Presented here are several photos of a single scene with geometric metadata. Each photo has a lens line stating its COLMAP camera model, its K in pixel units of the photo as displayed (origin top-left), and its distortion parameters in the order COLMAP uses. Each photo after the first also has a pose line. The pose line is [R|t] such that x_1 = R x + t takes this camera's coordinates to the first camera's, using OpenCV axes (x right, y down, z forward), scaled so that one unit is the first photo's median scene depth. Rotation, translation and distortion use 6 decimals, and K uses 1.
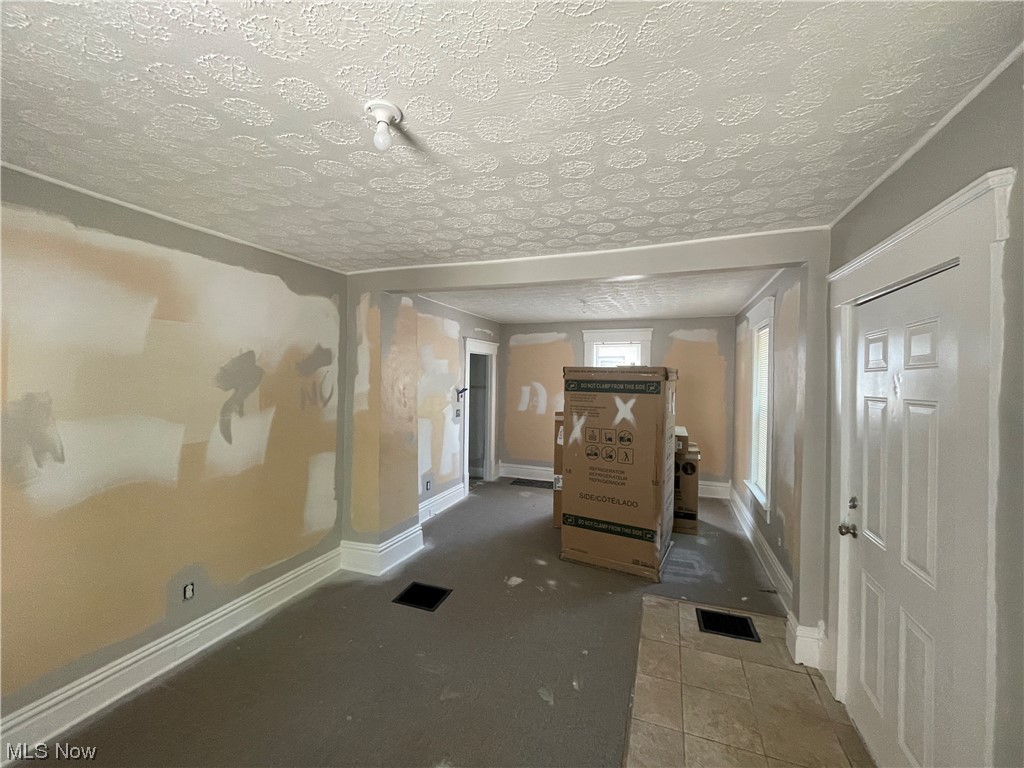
lens RADIAL K [[414.8, 0, 513.3], [0, 414.8, 381.5], [0, 0, 1]] dist [0.000783, -0.000368]
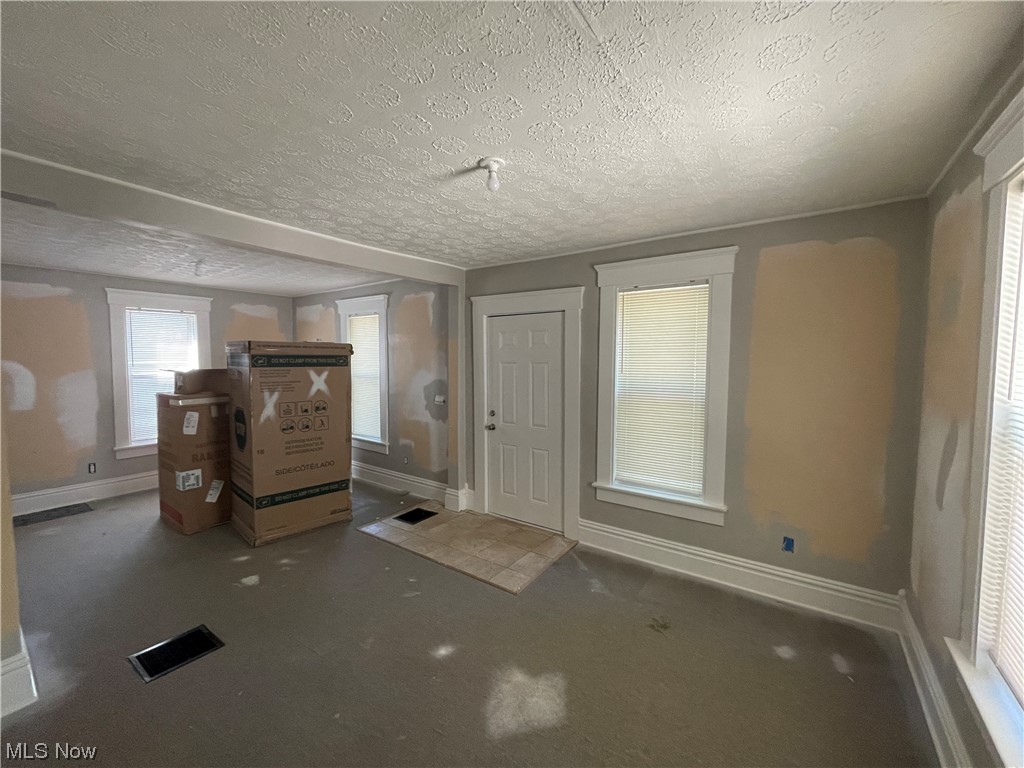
lens RADIAL K [[414.8, 0, 511.3], [0, 414.8, 381.5], [0, 0, 1]] dist [0.000783, -0.000368]
pose [[0.265553, -0.069441, 0.961592, -0.655526], [0.010176, 0.997549, 0.069228, -0.003581], [-0.964043, -0.008599, 0.265609, 0.214984]]
